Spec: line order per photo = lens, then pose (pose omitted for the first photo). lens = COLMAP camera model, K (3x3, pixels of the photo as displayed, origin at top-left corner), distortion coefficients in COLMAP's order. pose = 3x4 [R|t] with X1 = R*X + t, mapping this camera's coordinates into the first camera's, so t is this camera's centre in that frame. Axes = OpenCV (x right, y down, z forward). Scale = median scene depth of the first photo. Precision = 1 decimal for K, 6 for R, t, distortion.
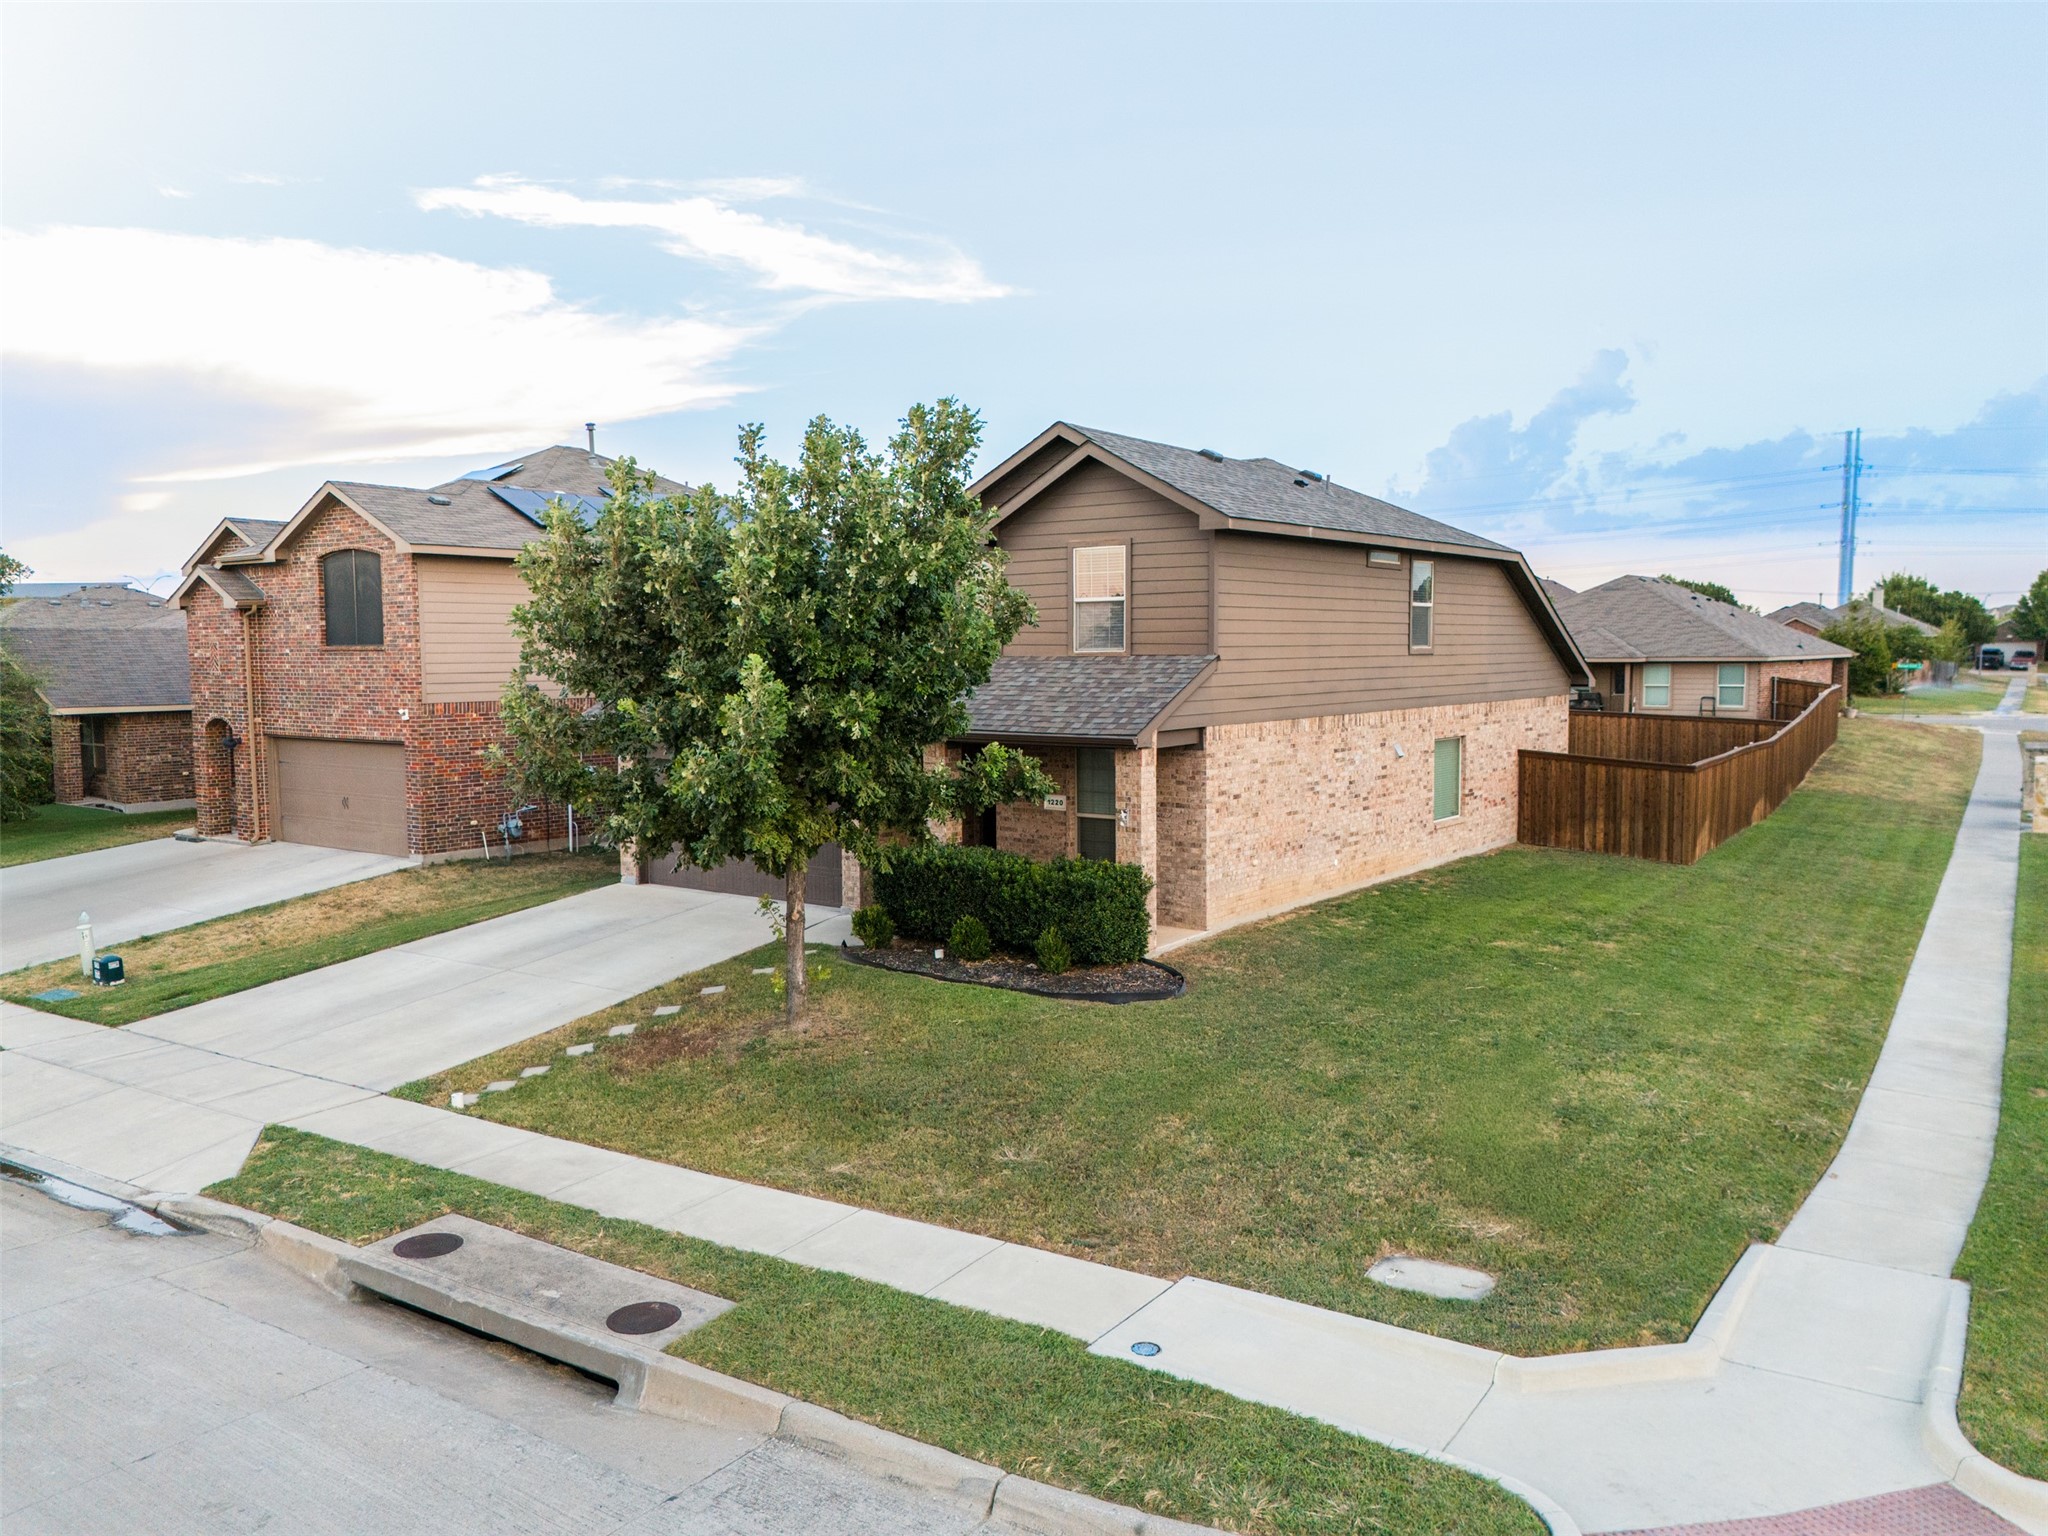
lens RADIAL K [[1528.4, 0, 1024.0], [0, 1528.4, 768.0], [0, 0, 1]] dist [0.046776, -0.027806]
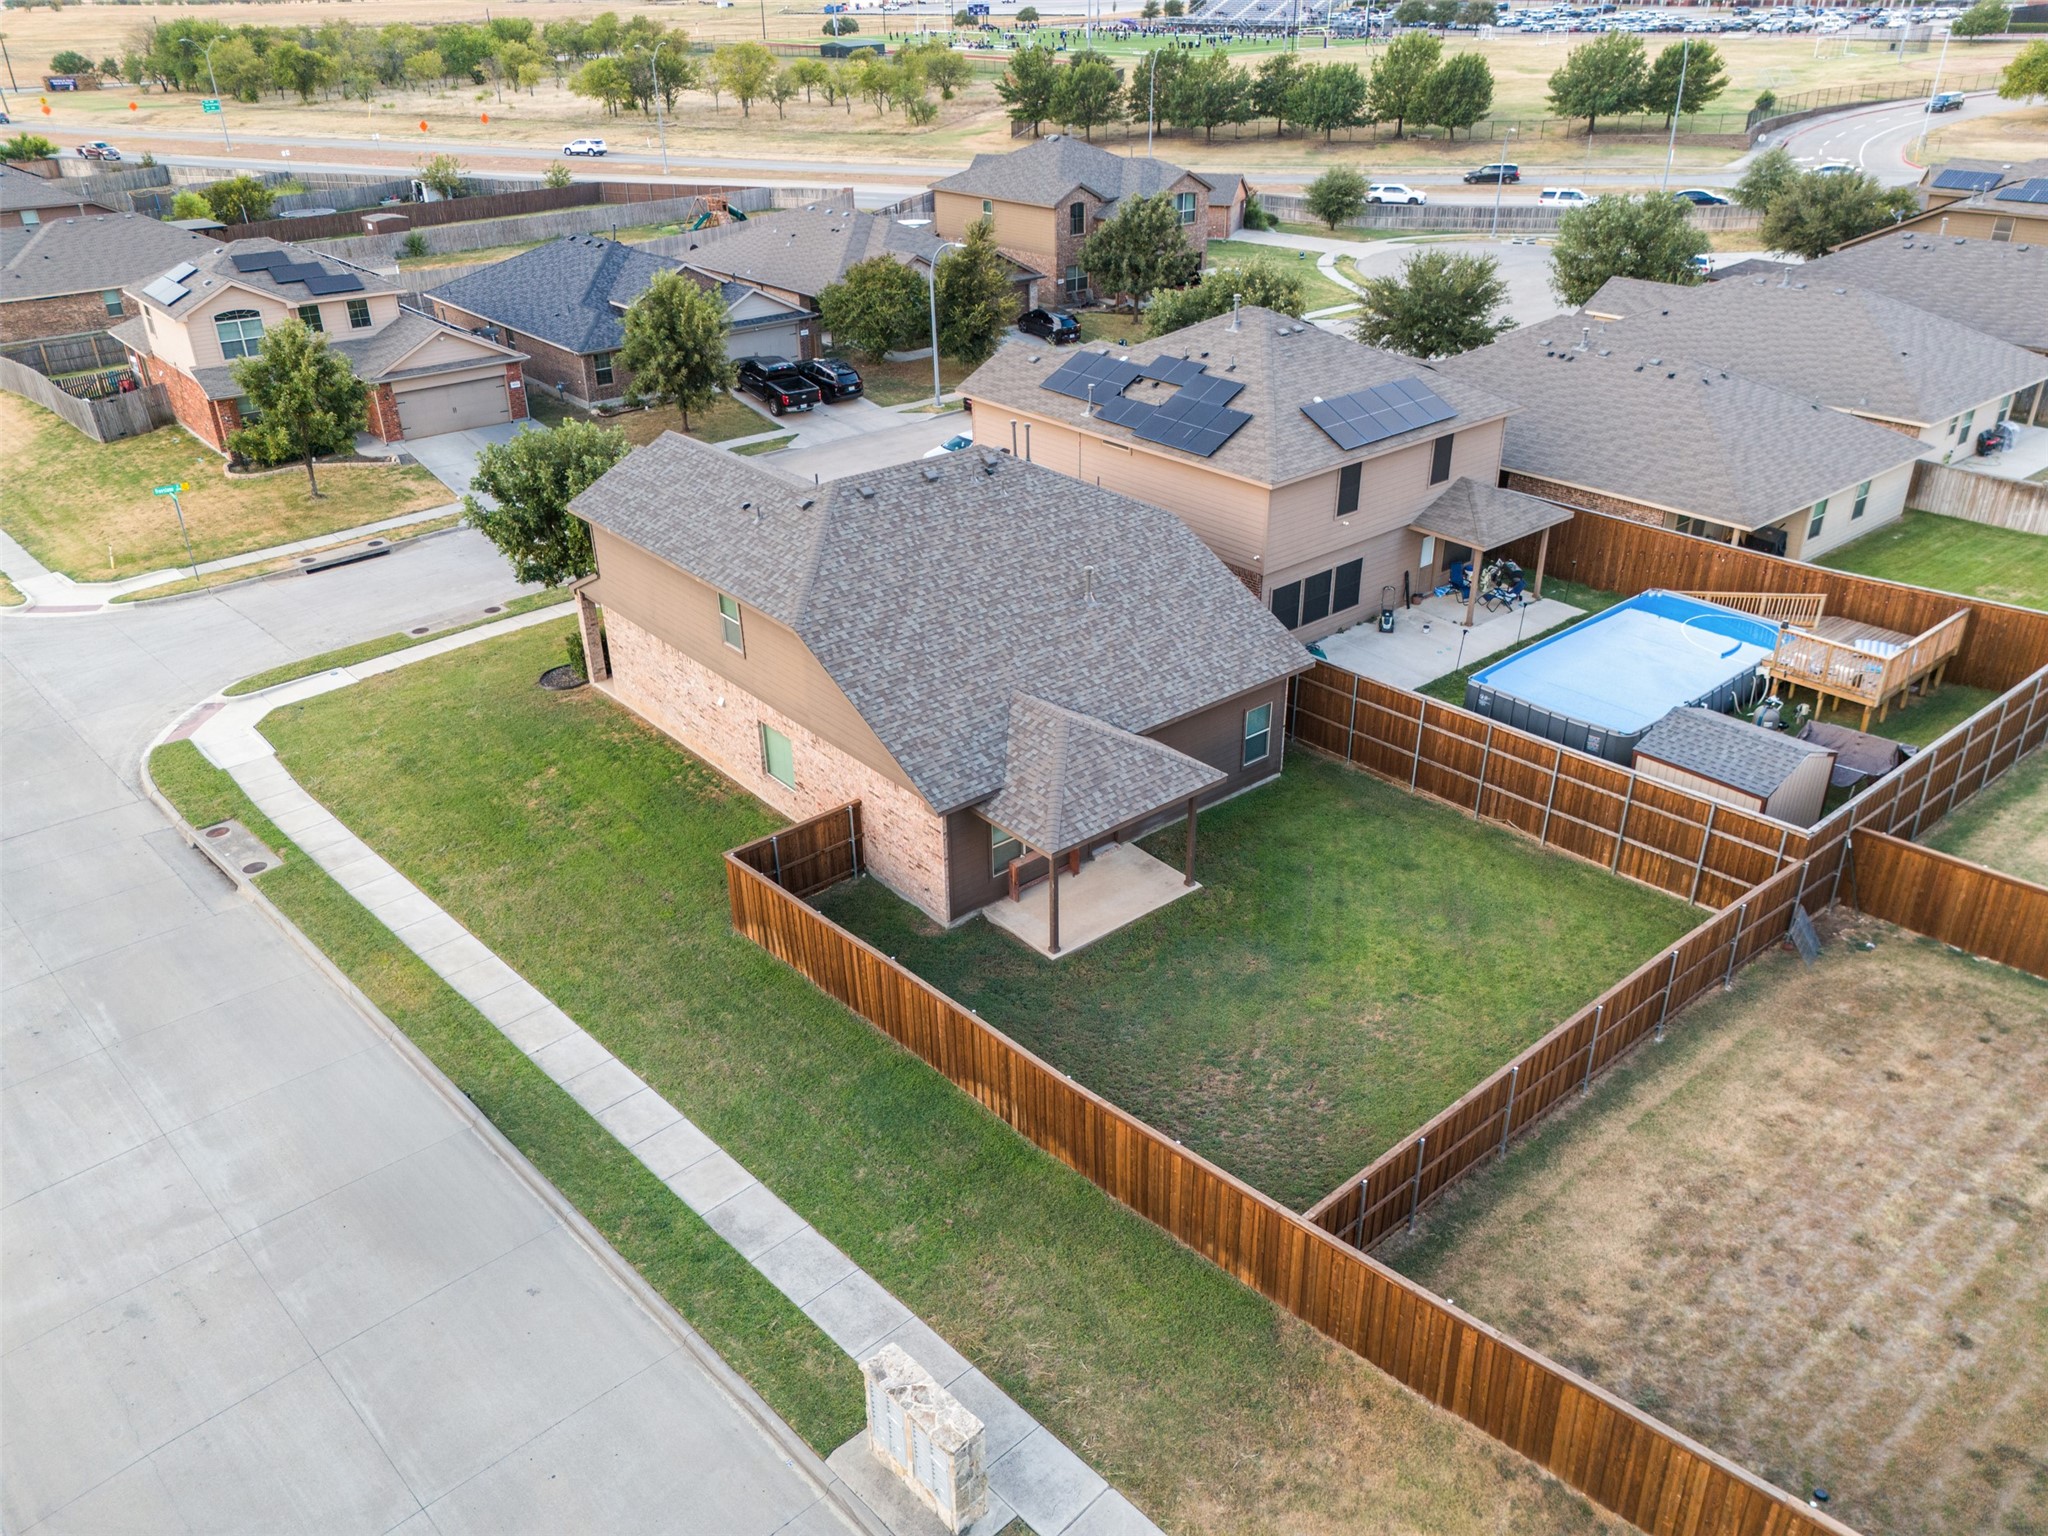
lens RADIAL K [[1528.4, 0, 1024.0], [0, 1528.4, 768.0], [0, 0, 1]] dist [0.046776, -0.027806]
pose [[-0.242169, 0.448912, -0.860135, 2.281945], [-0.067762, 0.876533, 0.476549, -1.048412], [0.967865, 0.173689, -0.181850, 2.411804]]
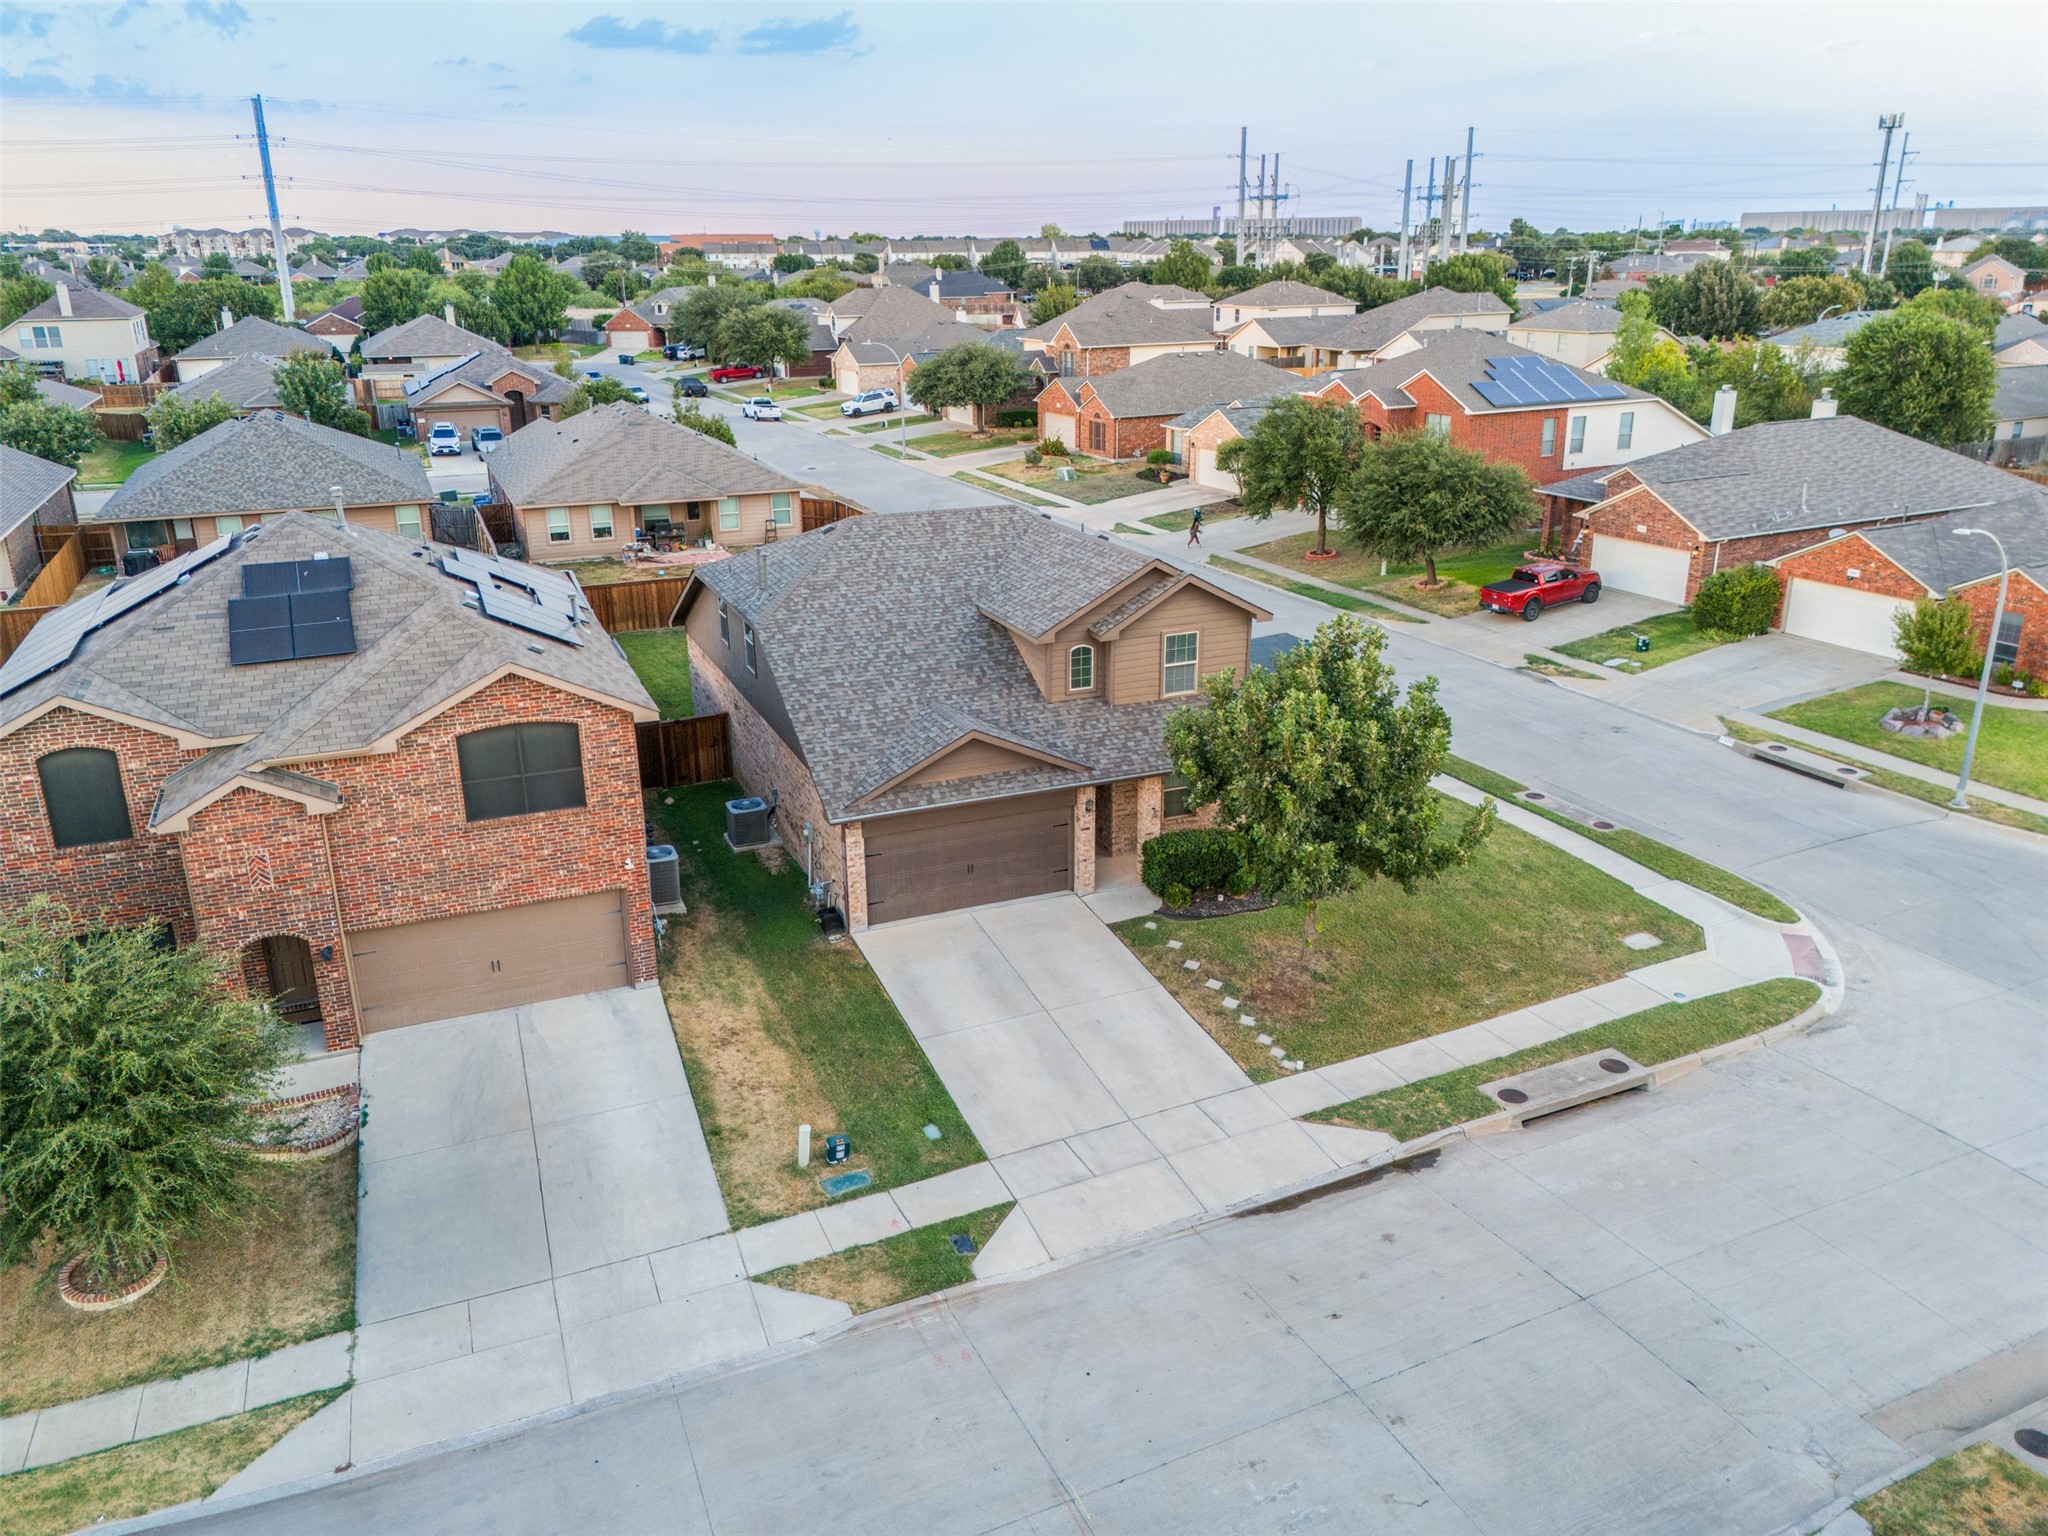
lens RADIAL K [[1528.4, 0, 1024.0], [0, 1528.4, 768.0], [0, 0, 1]] dist [0.046776, -0.027806]
pose [[0.516243, -0.276745, 0.810497, -1.796675], [0.077454, 0.957562, 0.277627, -0.605655], [-0.852933, -0.080547, 0.515769, 0.366904]]
